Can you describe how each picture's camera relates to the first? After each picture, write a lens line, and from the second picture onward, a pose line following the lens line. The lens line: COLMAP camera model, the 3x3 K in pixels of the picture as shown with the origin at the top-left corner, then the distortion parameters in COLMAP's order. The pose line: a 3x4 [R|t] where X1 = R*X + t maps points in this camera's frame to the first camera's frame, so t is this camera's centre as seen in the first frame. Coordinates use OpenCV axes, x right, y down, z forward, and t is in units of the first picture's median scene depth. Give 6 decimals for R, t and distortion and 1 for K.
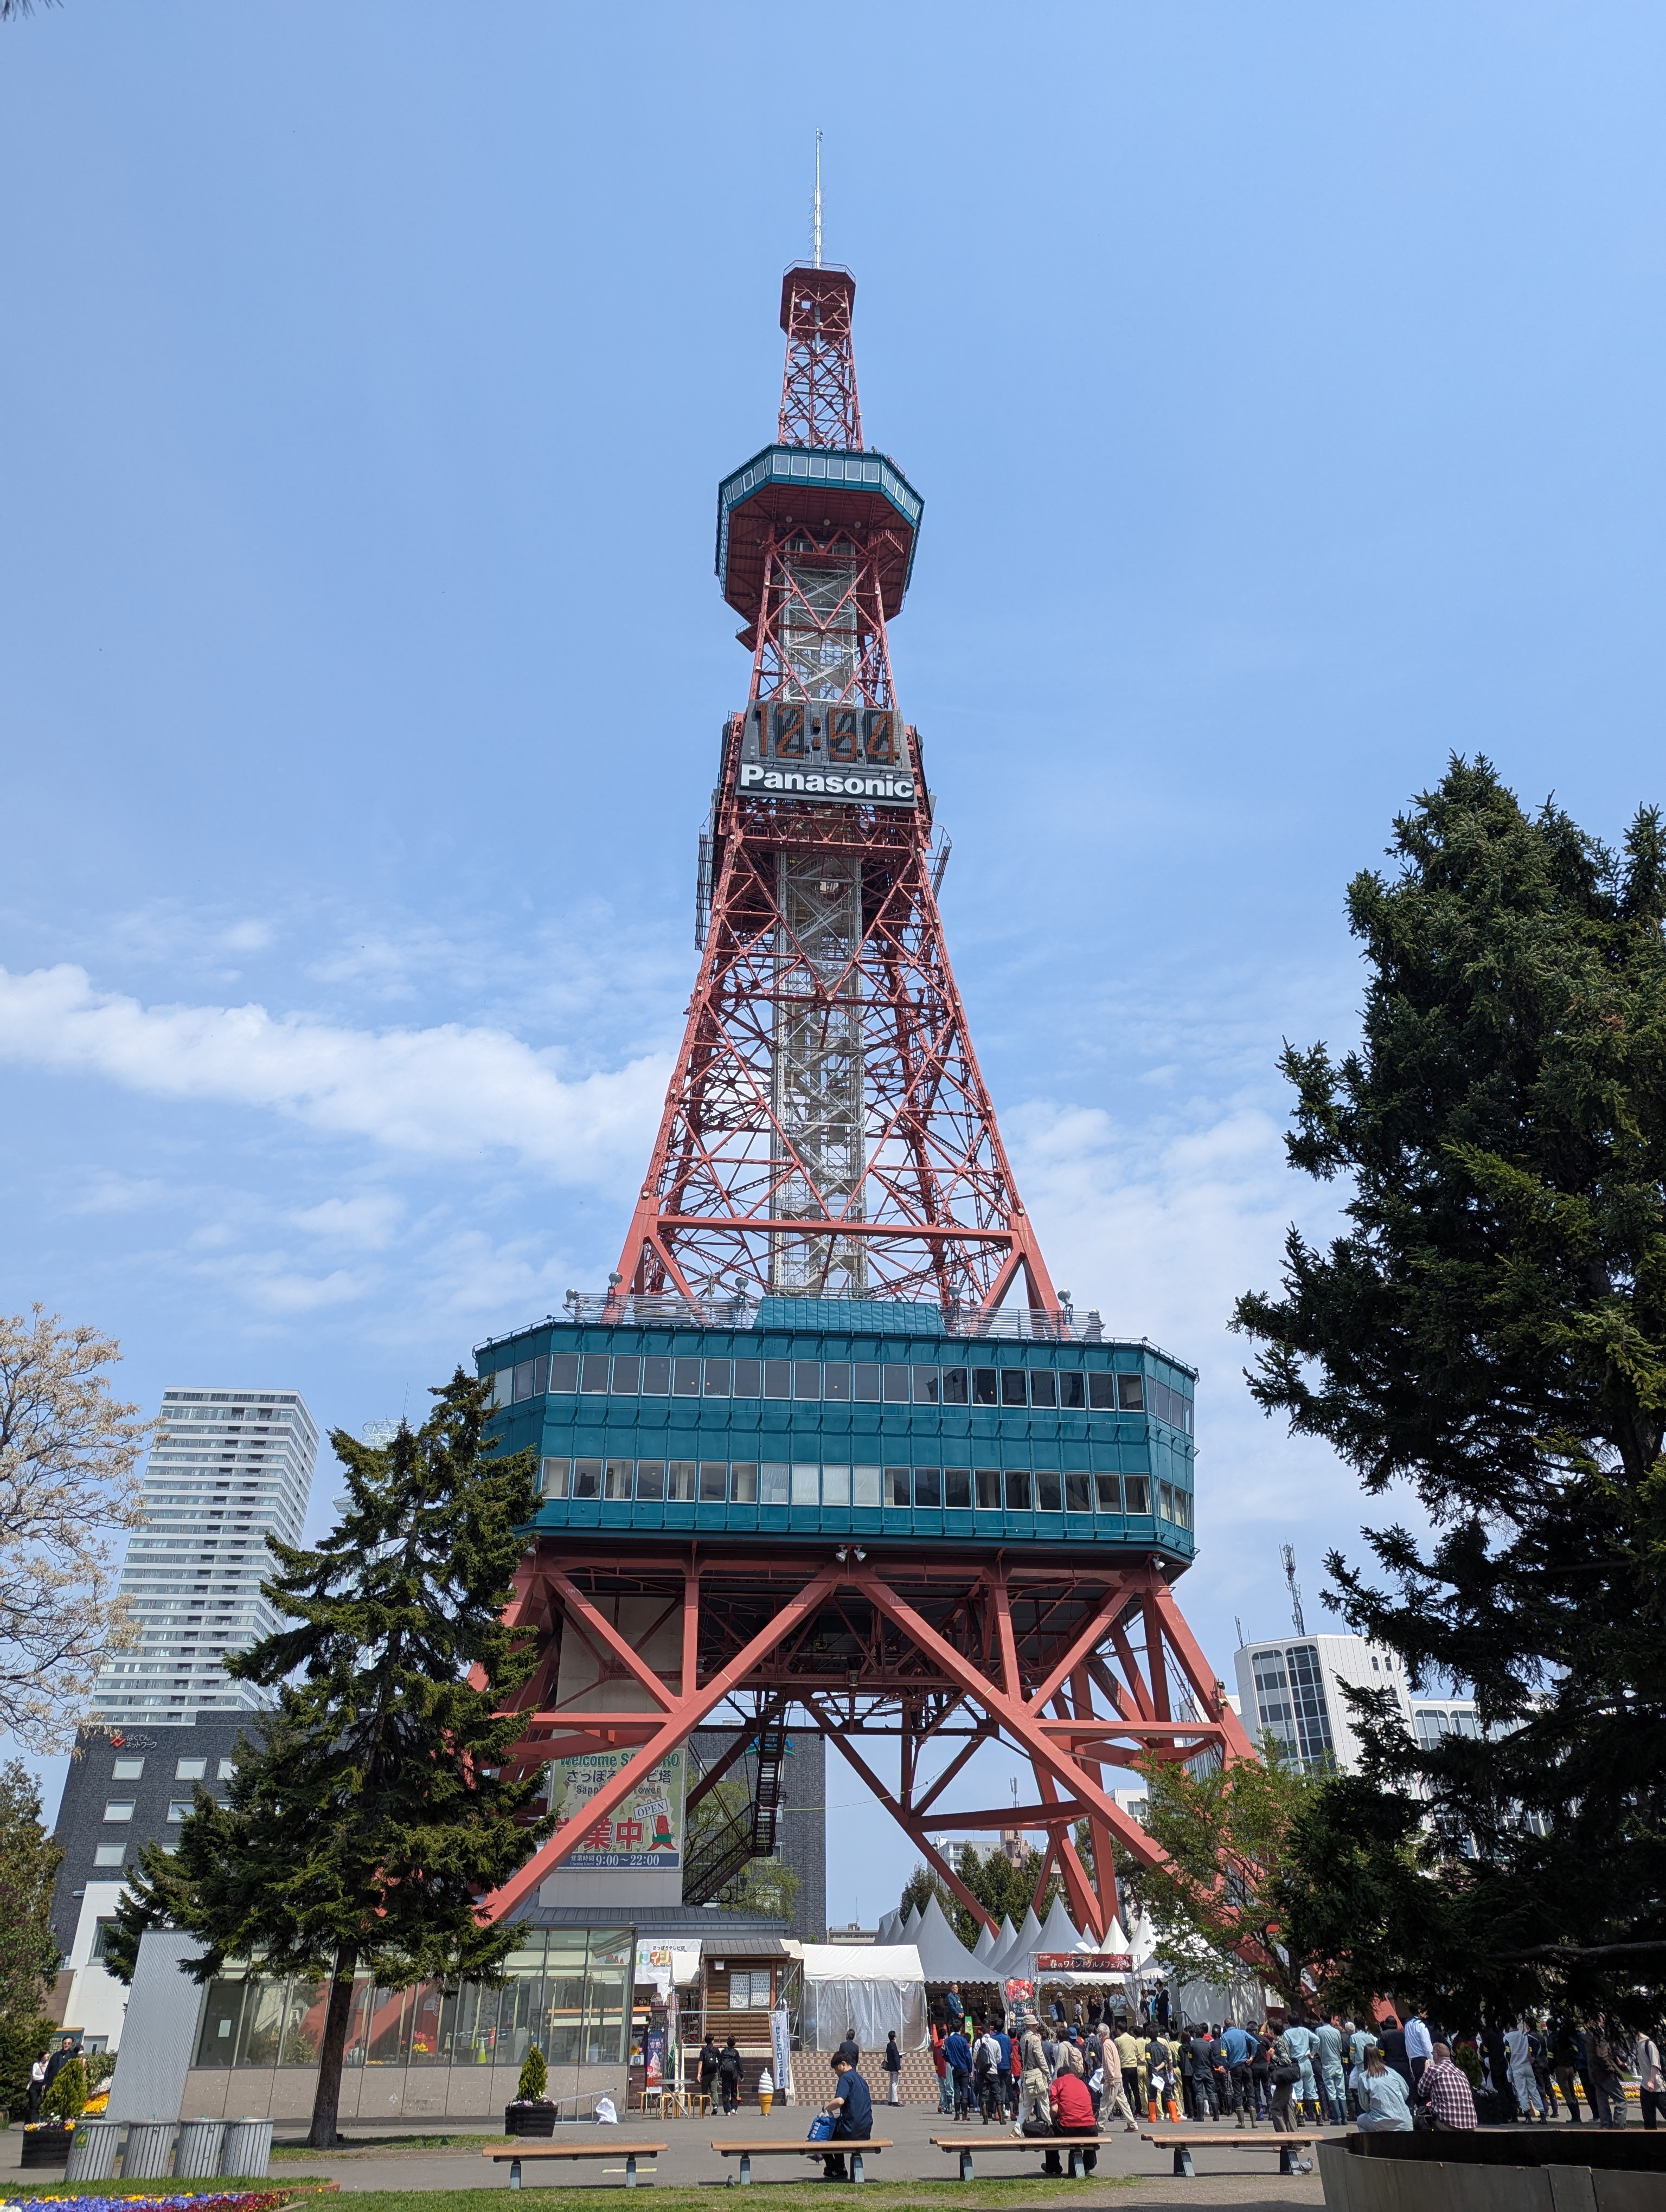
lens RADIAL K [[1543.3, 0, 833.5], [0, 1543.3, 1121.6], [0, 0, 1]] dist [0.068756, -0.057391]
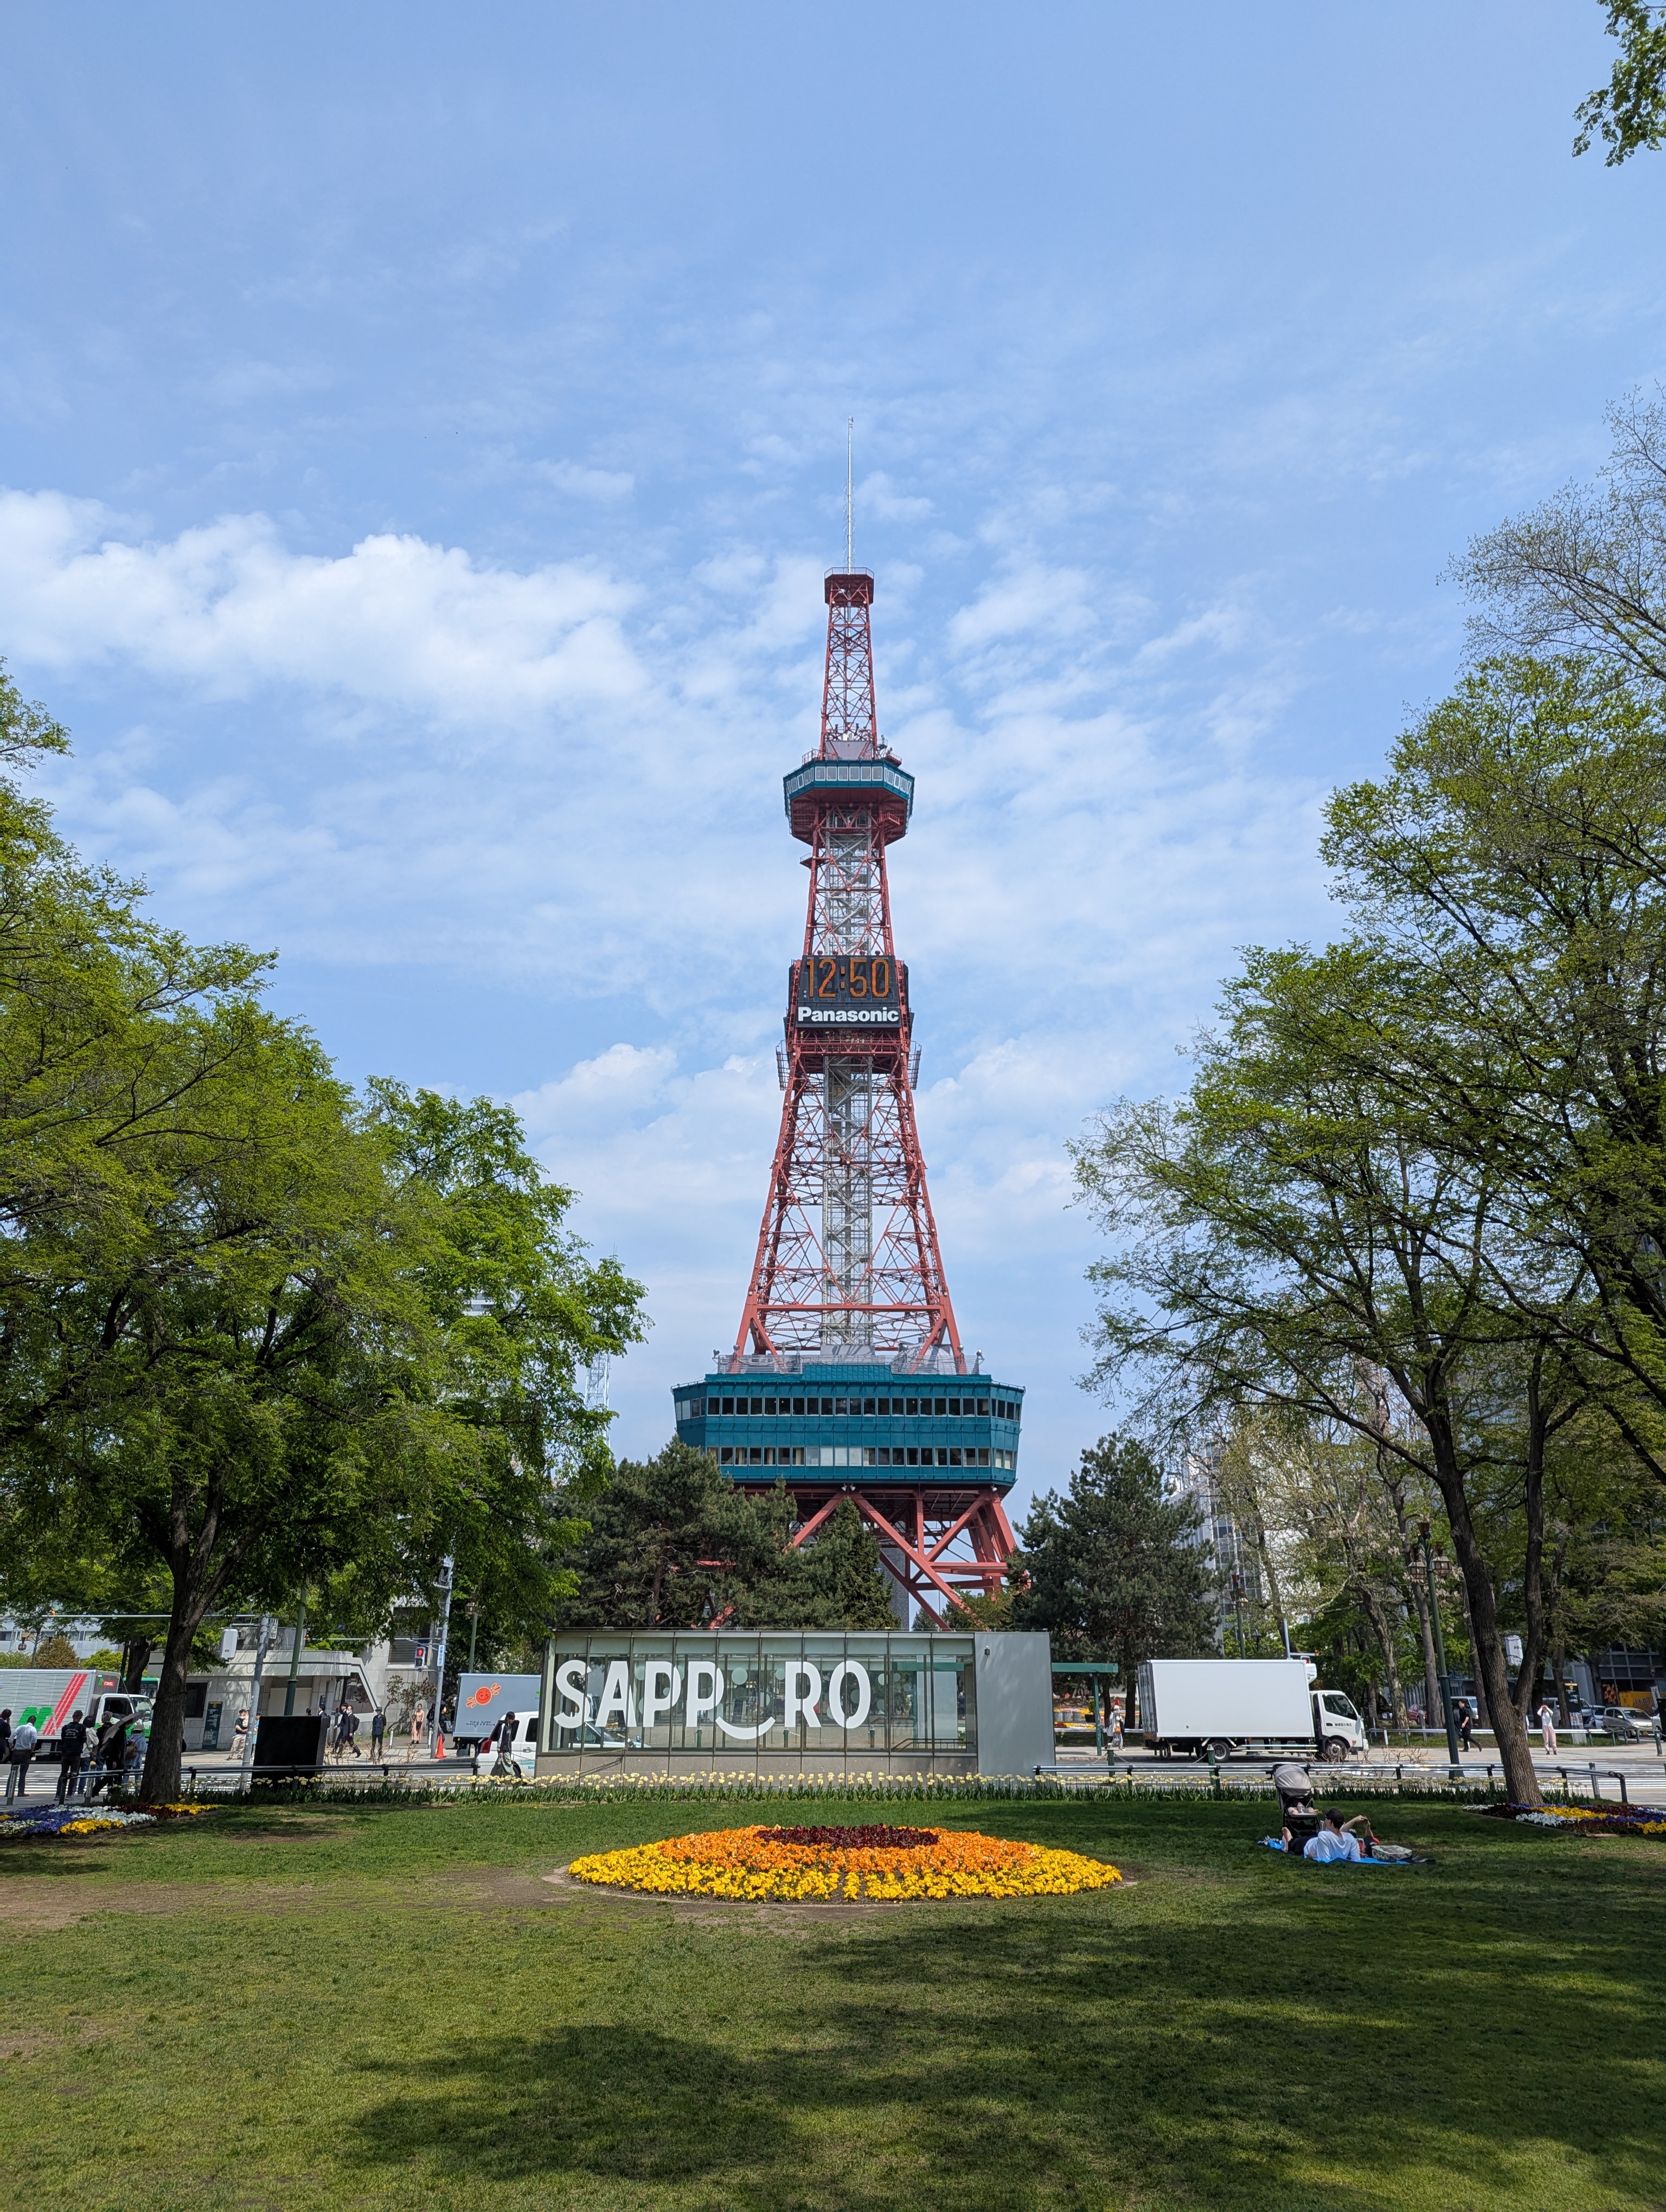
lens RADIAL K [[1543.3, 0, 833.5], [0, 1543.3, 1121.6], [0, 0, 1]] dist [0.068756, -0.057391]
pose [[0.994296, -0.023247, -0.104090, 0.154702], [0.043016, 0.980466, 0.191927, -0.433925], [0.097595, -0.195310, 0.975874, -0.689569]]
